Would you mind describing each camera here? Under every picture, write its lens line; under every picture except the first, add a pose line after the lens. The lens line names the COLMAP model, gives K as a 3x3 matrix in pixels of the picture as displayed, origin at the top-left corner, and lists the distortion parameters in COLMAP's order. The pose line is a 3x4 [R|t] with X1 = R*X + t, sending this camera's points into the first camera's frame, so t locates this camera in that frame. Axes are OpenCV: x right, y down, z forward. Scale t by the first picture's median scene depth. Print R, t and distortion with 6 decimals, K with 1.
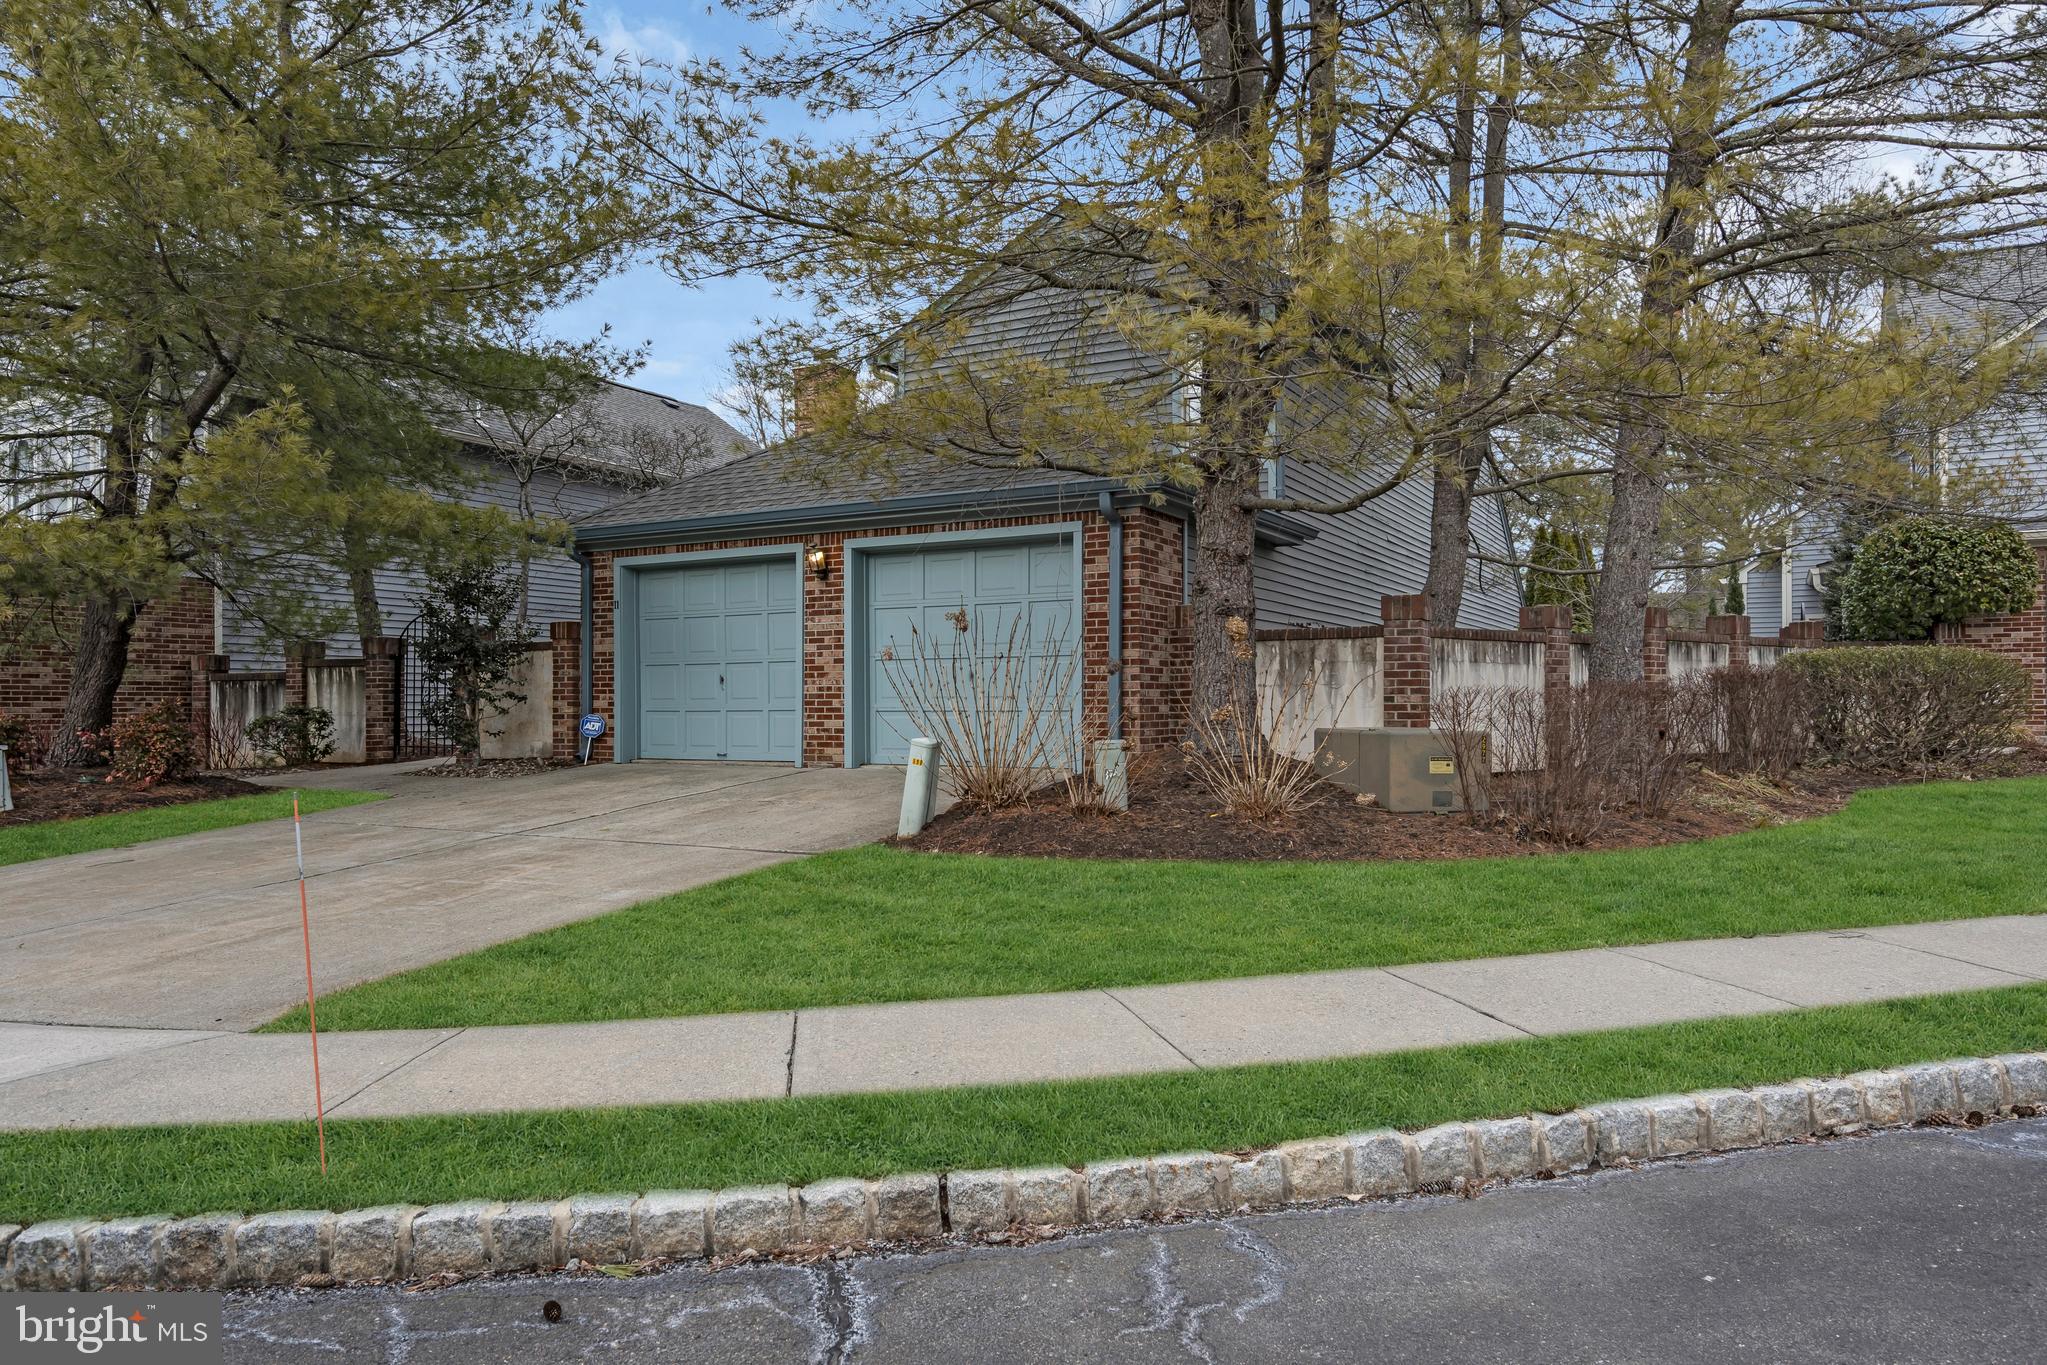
lens RADIAL K [[1356.2, 0, 1024.9], [0, 1356.2, 692.9], [0, 0, 1]] dist [-0.004009, -0.000658]
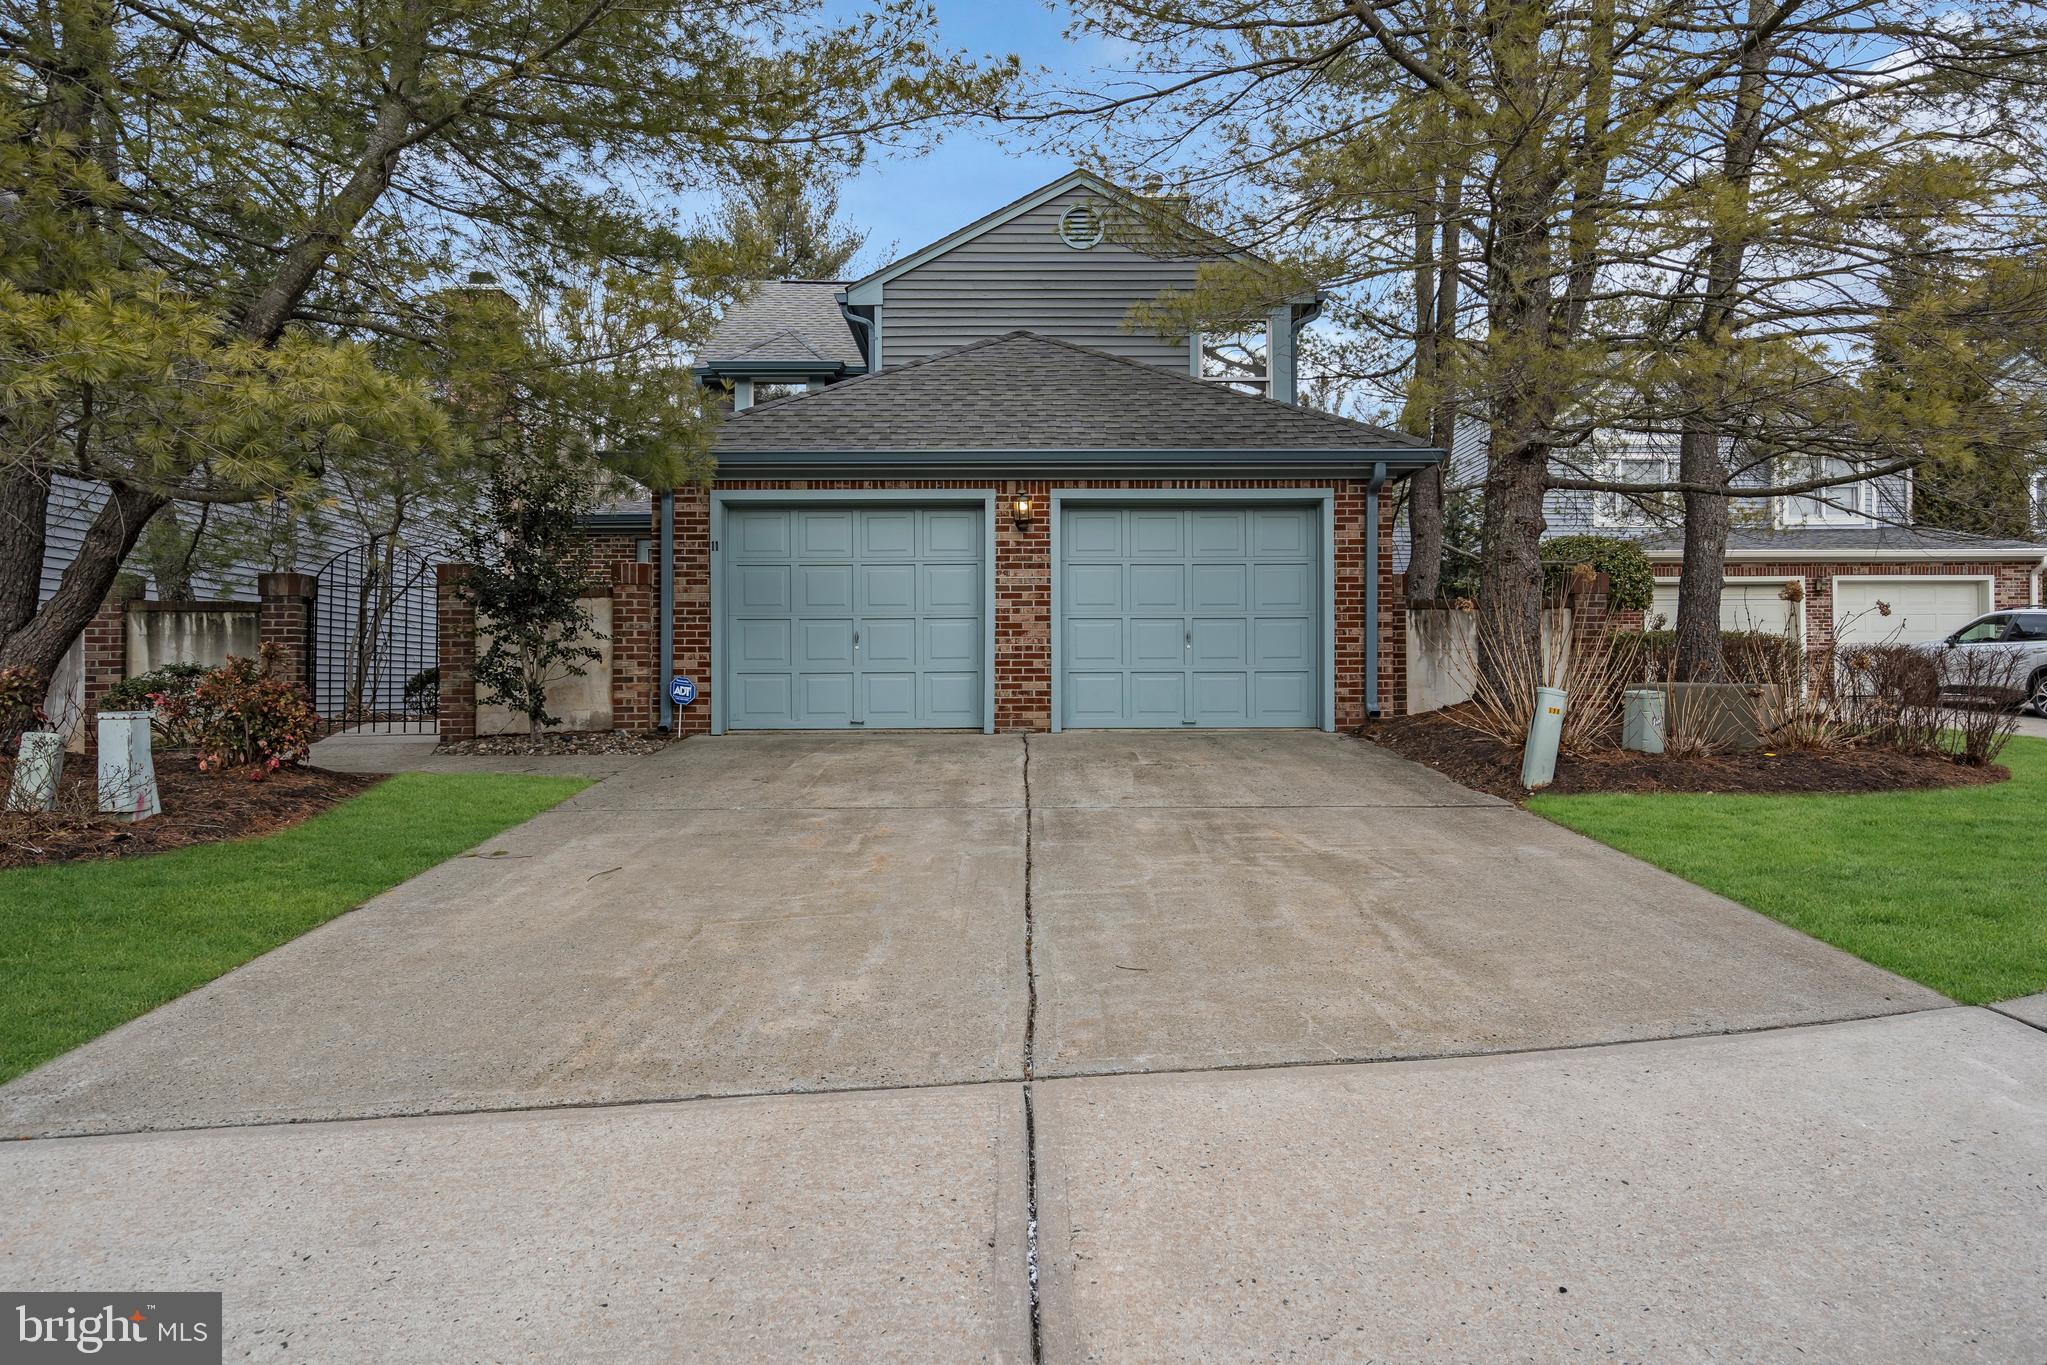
lens RADIAL K [[1325.8, 0, 1023.7], [0, 1325.8, 680.7], [0, 0, 1]] dist [0.007095, 0.000594]
pose [[0.864409, 0.002659, 0.502783, -0.600522], [-0.003781, 0.999992, 0.001211, 0.018094], [-0.502776, -0.002947, 0.864412, 0.214352]]
